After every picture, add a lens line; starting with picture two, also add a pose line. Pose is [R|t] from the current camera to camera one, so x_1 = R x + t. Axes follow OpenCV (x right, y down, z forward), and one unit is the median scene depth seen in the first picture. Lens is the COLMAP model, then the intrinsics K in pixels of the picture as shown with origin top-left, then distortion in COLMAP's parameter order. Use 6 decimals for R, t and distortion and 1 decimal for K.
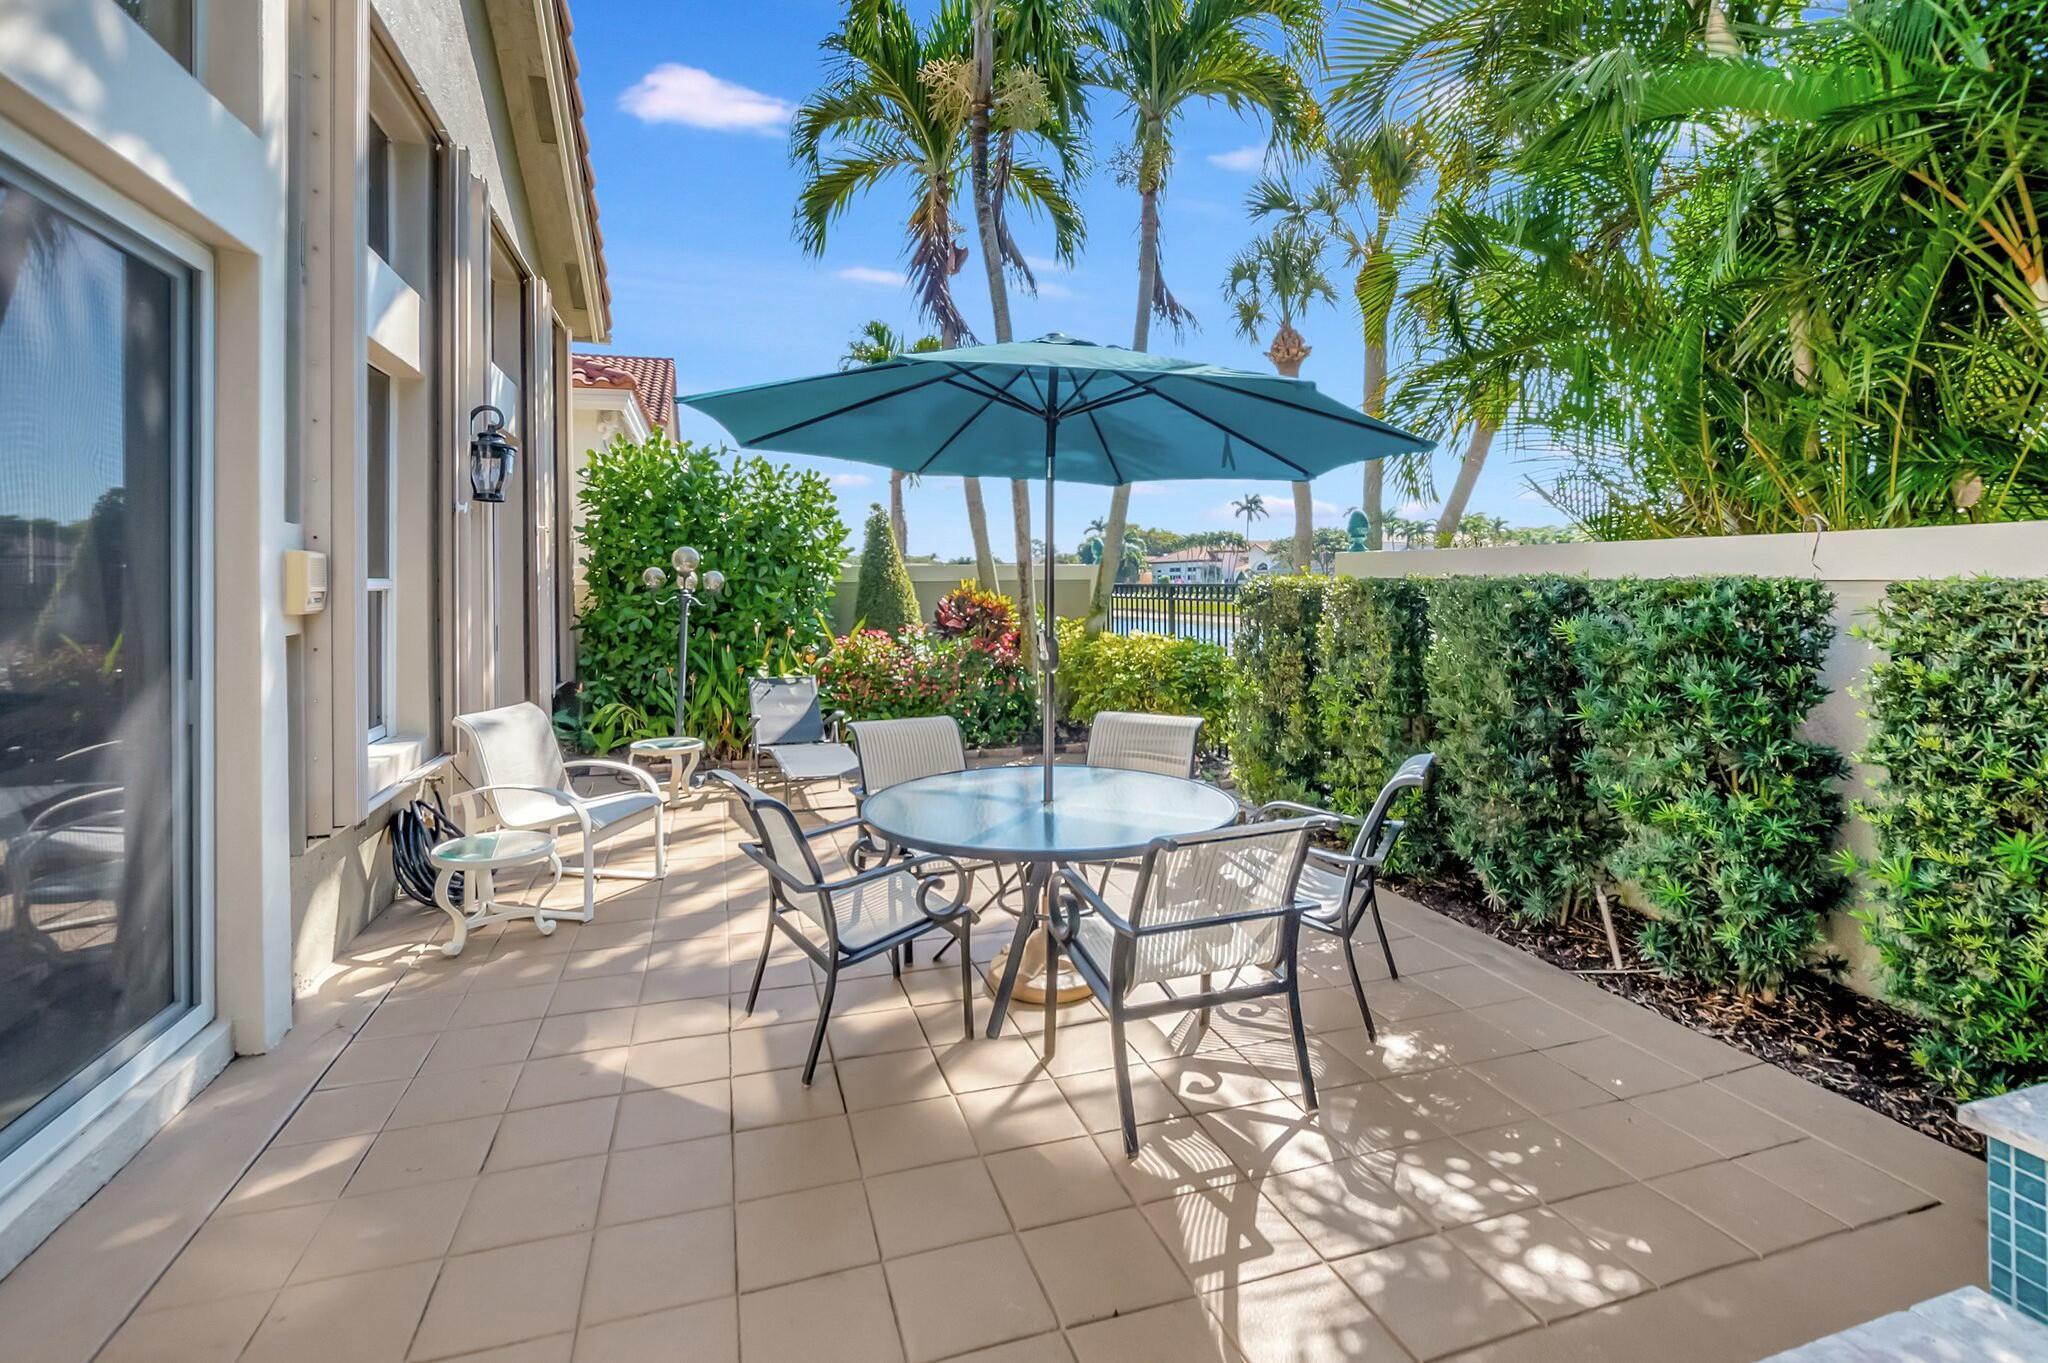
lens RADIAL K [[953.6, 0, 1012.6], [0, 953.6, 564.0], [0, 0, 1]] dist [-0.010051, 0.000383]
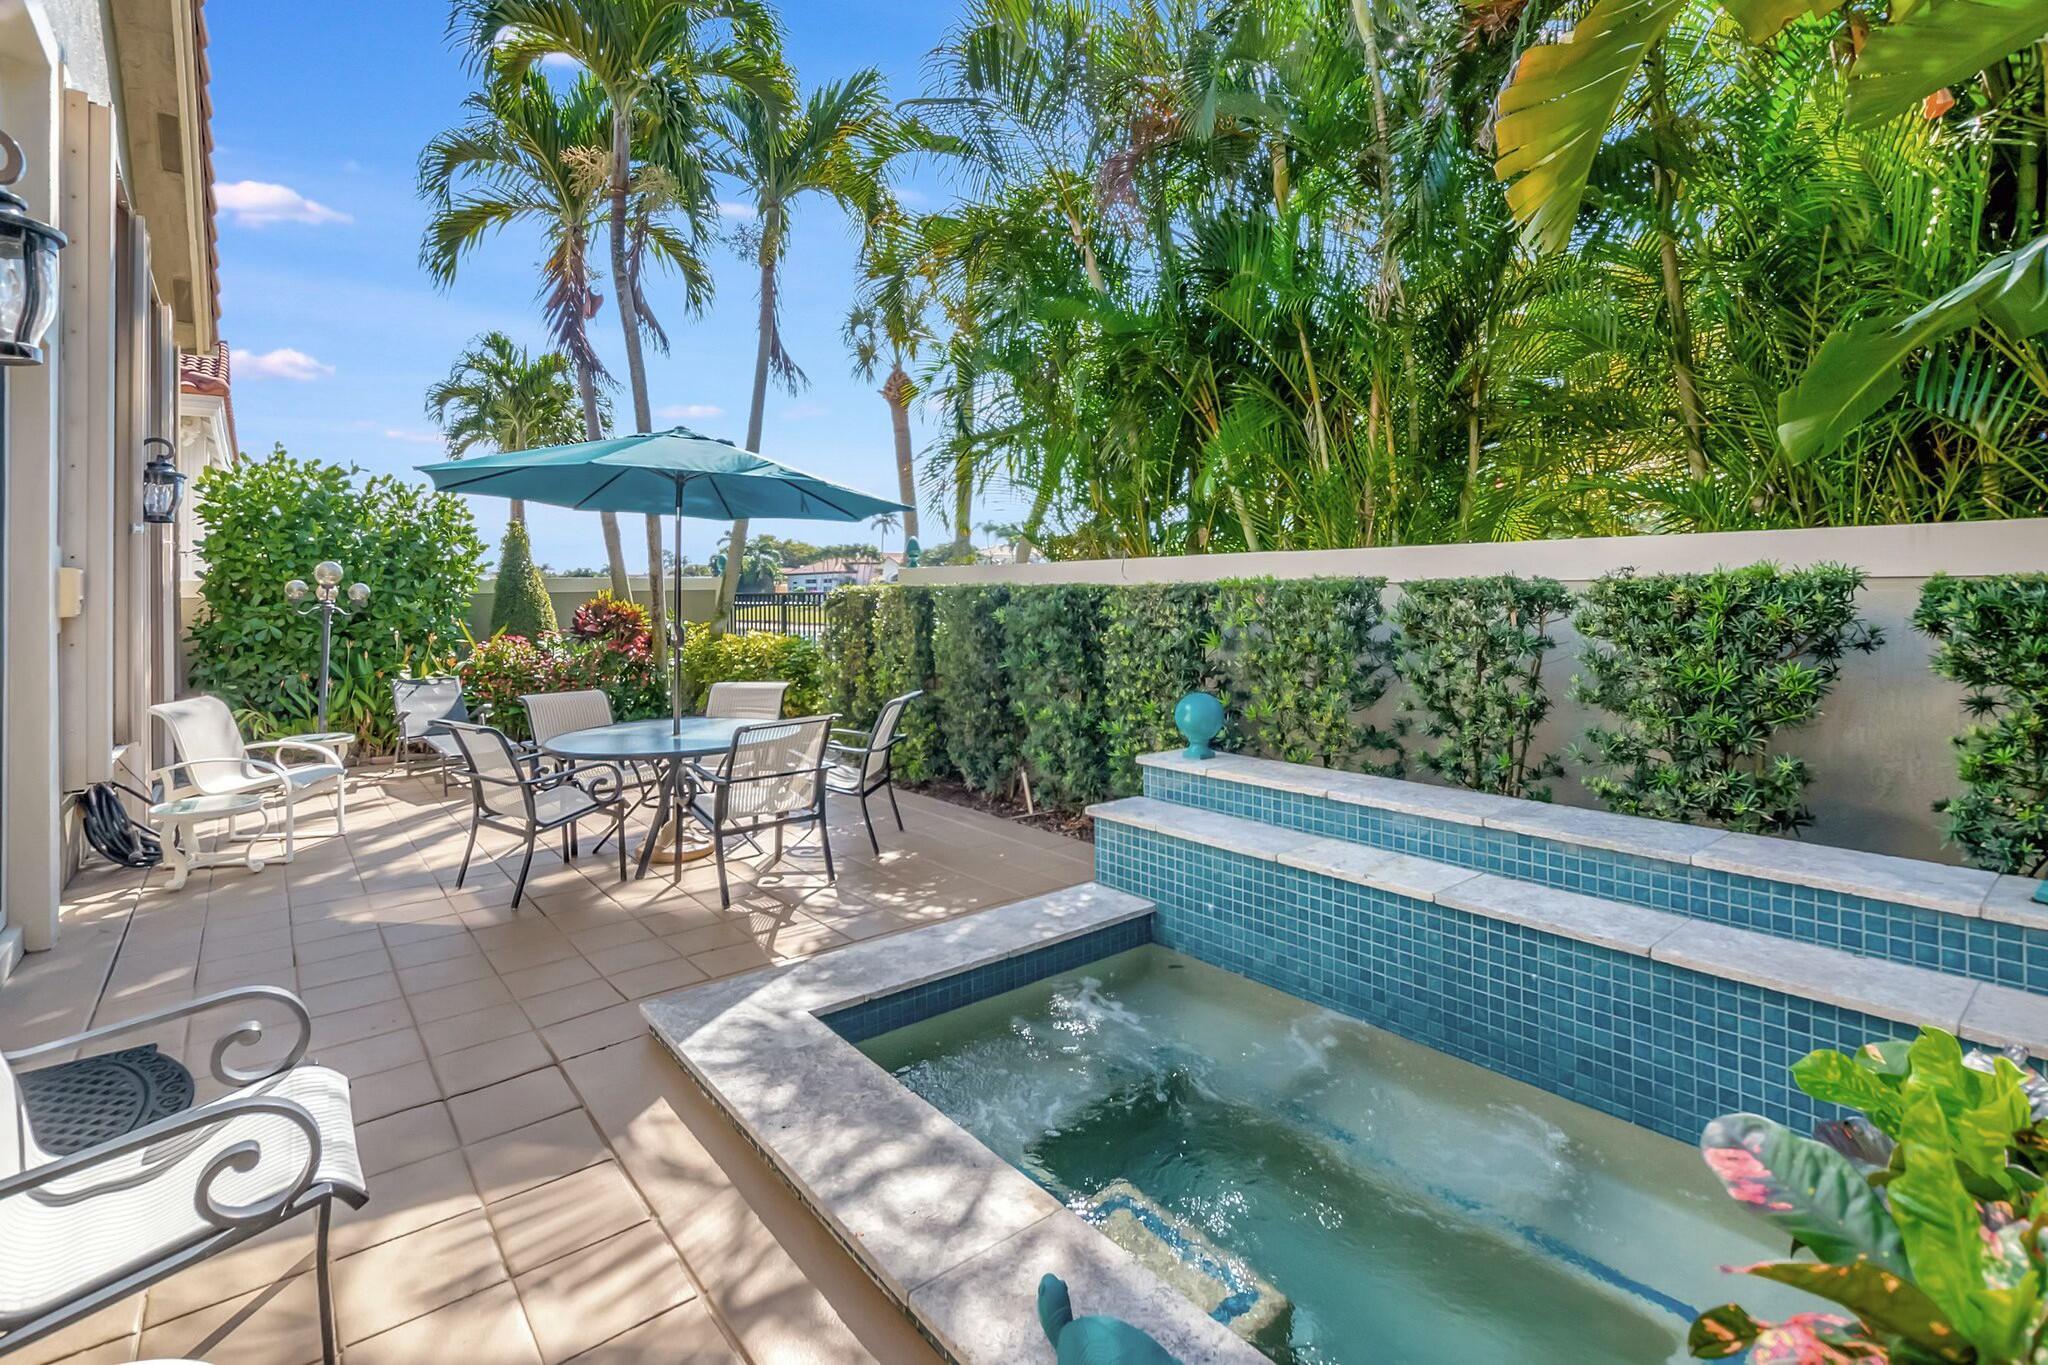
lens RADIAL K [[953.6, 0, 1012.6], [0, 953.6, 565.0], [0, 0, 1]] dist [-0.010051, 0.000383]
pose [[0.930269, 0.003199, 0.366865, -0.010202], [0.000907, 0.999939, -0.011018, -0.001122], [-0.366878, 0.010582, 0.930209, -0.276063]]
